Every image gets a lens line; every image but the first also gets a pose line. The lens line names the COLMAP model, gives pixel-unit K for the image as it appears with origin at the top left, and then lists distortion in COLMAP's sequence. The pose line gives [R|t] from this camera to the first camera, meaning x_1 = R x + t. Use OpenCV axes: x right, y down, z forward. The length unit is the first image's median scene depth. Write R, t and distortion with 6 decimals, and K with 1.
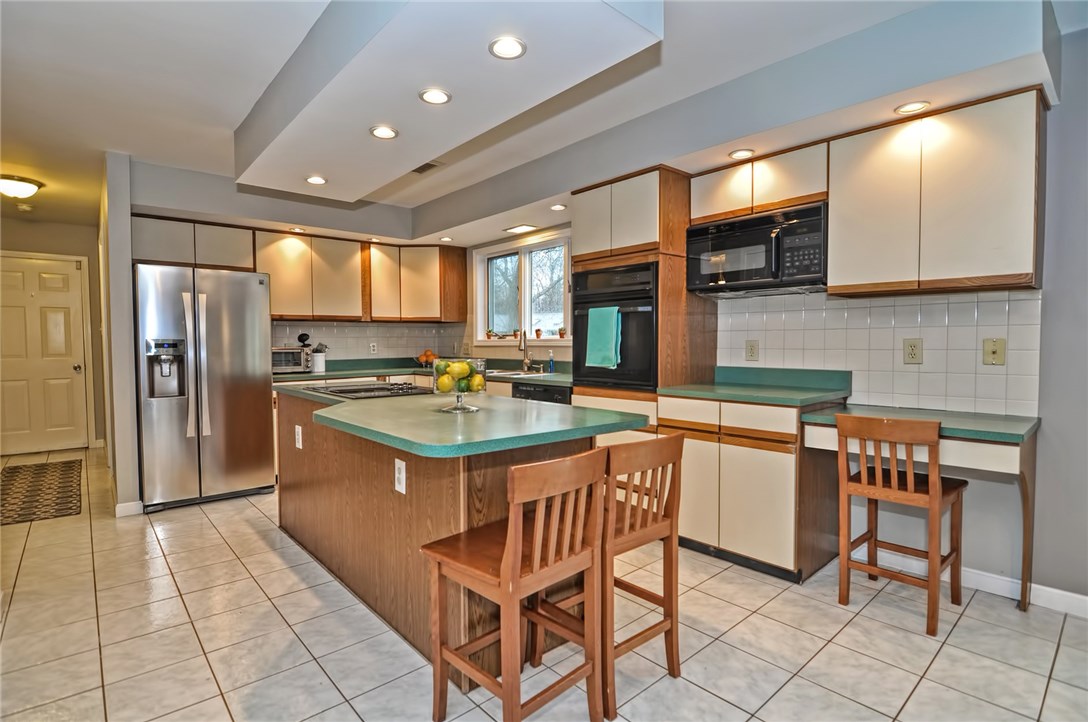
lens RADIAL K [[532.5, 0, 539.5], [0, 532.5, 364.0], [0, 0, 1]] dist [-0.000404, -0.014200]
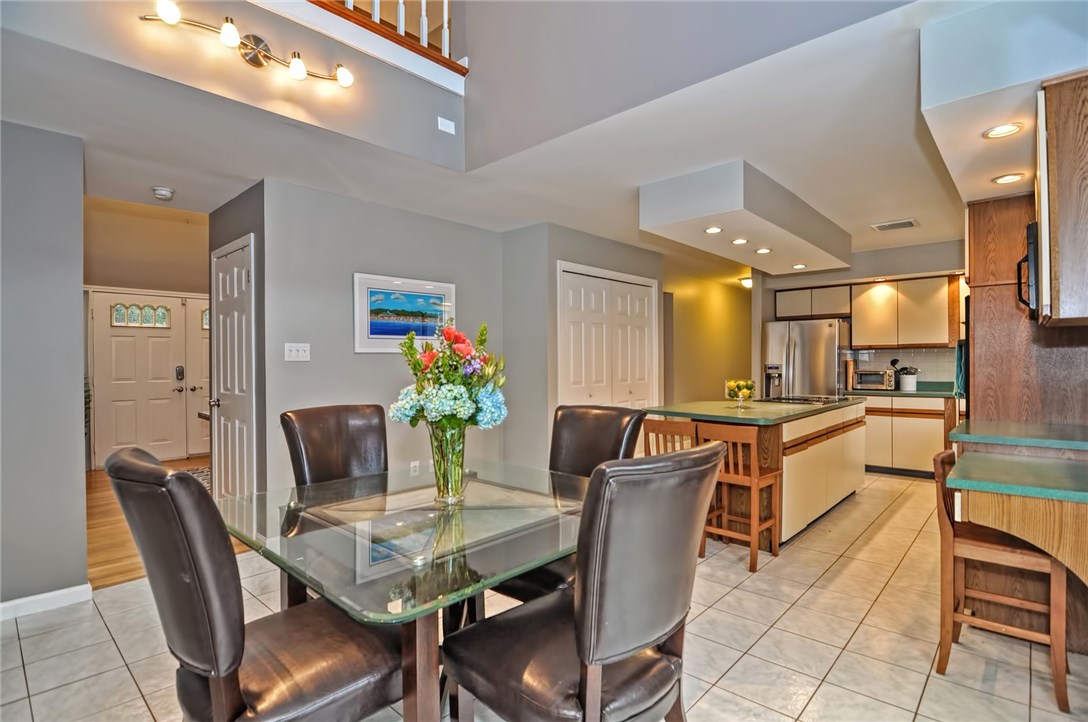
lens RADIAL K [[532.5, 0, 539.5], [0, 532.5, 364.0], [0, 0, 1]] dist [-0.000404, -0.014200]
pose [[0.101681, 0.009857, -0.994768, 0.941681], [-0.035607, 0.999346, 0.006263, -0.031683], [0.994180, 0.034784, 0.101966, 0.064094]]
